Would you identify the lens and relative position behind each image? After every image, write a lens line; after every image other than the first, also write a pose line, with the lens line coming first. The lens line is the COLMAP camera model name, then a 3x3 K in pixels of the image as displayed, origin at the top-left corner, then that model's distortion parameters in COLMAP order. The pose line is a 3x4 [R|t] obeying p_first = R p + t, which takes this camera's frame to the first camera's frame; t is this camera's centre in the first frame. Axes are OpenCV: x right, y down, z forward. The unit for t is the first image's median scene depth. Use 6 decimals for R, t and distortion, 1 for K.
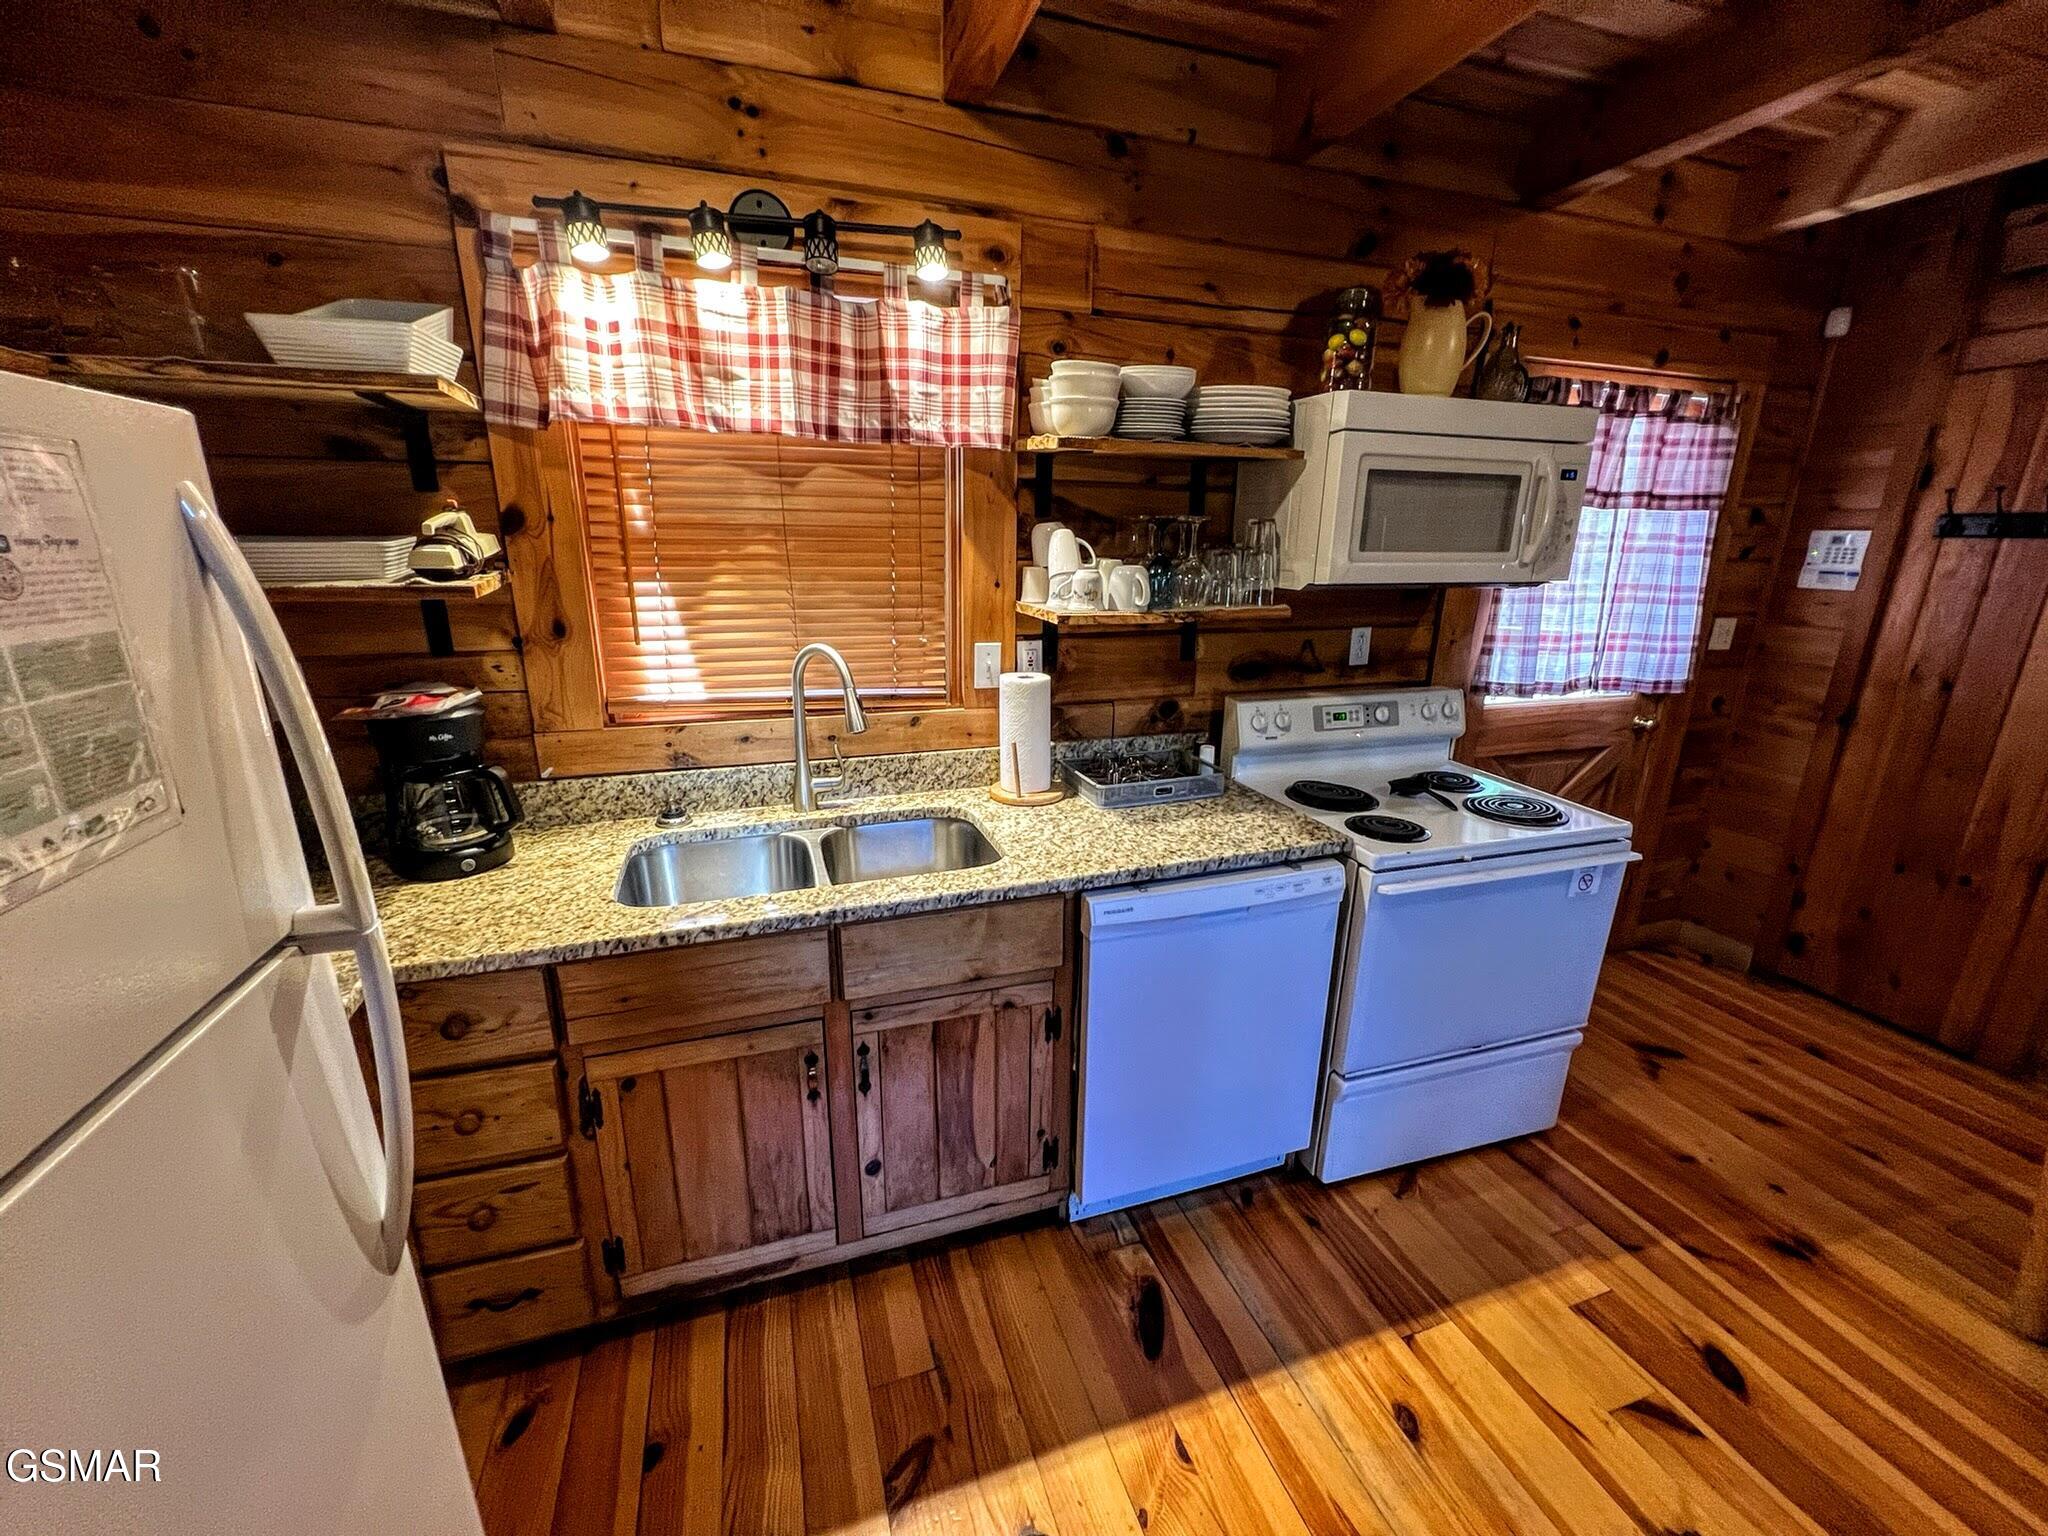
lens RADIAL K [[820.2, 0, 1027.7], [0, 820.2, 773.0], [0, 0, 1]] dist [-0.002898, 0.000696]
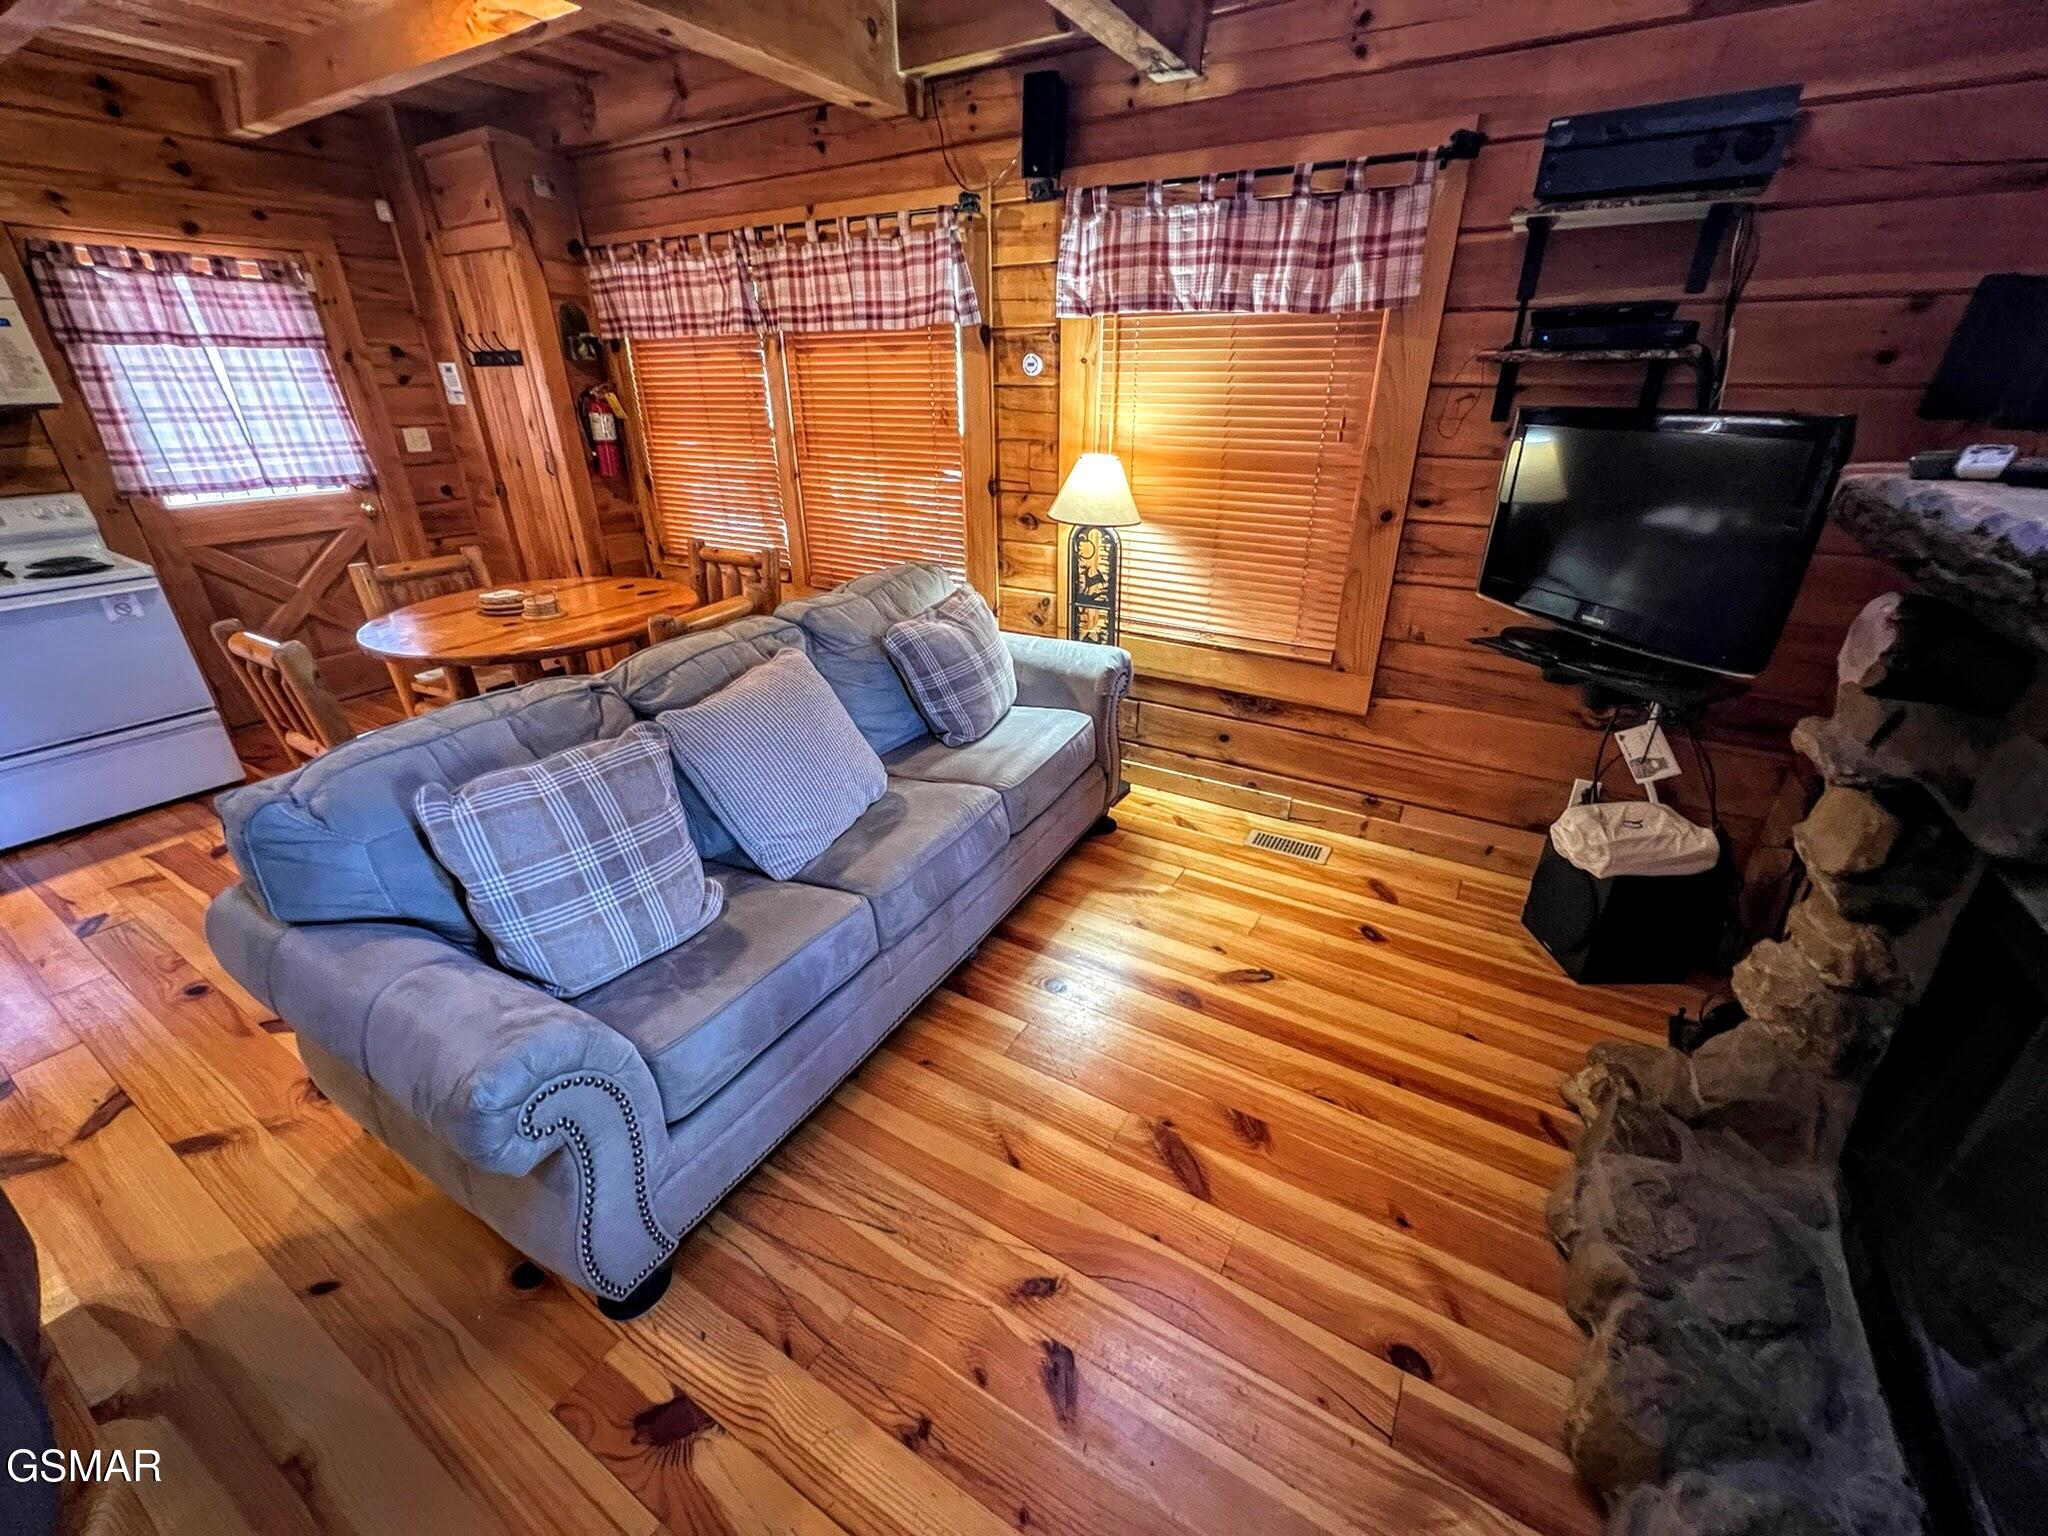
lens RADIAL K [[820.2, 0, 1027.7], [0, 820.2, 773.0], [0, 0, 1]] dist [-0.002898, 0.000696]
pose [[0.766007, -0.291875, 0.572750, 0.794058], [0.189637, 0.953929, 0.232501, 0.306479], [-0.614224, -0.069483, 0.786066, -0.993347]]
